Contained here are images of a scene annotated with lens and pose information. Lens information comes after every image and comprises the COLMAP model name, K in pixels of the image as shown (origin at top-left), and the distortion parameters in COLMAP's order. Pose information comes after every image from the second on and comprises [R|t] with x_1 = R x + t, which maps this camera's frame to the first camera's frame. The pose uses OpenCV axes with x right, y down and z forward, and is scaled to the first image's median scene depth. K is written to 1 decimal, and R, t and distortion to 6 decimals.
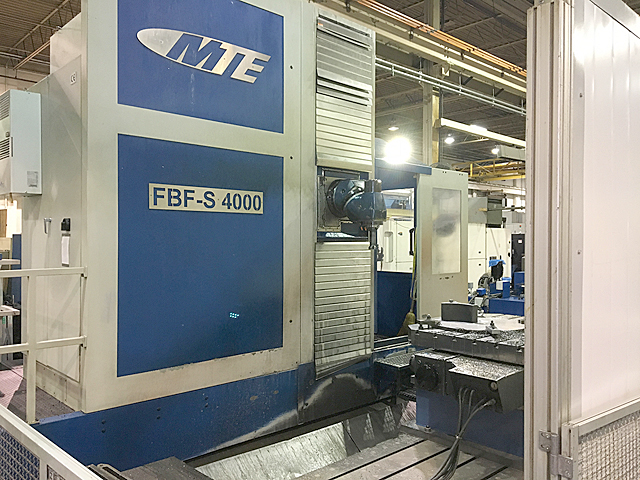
lens RADIAL K [[536.2, 0, 320.0], [0, 536.2, 240.0], [0, 0, 1]] dist [0.097814, -0.153288]
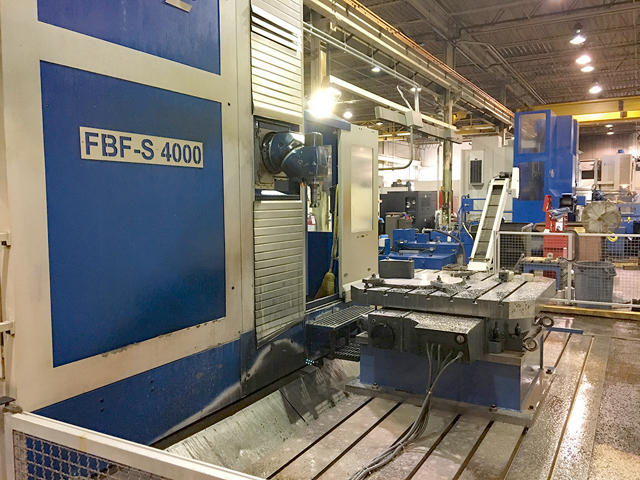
lens RADIAL K [[536.2, 0, 320.0], [0, 536.2, 240.0], [0, 0, 1]] dist [0.097814, -0.153288]
pose [[0.957445, -0.031089, 0.286935, -0.172002], [0.011016, 0.997394, 0.071307, 0.007490], [-0.288404, -0.065112, 0.955292, 0.096427]]
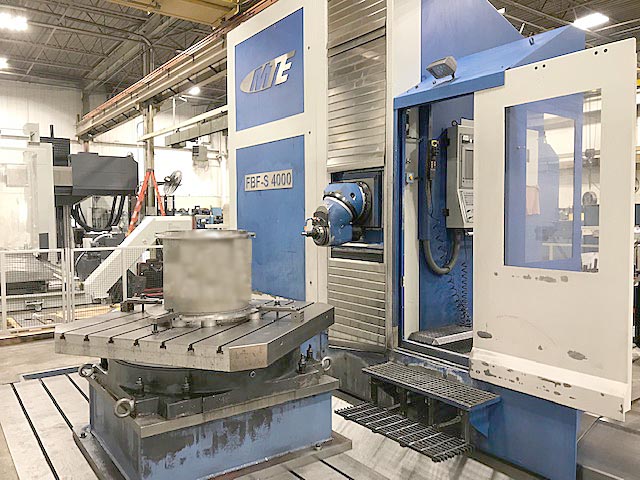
lens RADIAL K [[532.7, 0, 320.0], [0, 532.7, 240.0], [0, 0, 1]] dist [0.001168, -0.003670]
pose [[-0.125590, 0.047603, -0.990939, 1.014912], [0.005346, 0.998866, 0.047306, 0.012146], [0.992068, 0.000644, -0.125702, 1.157640]]
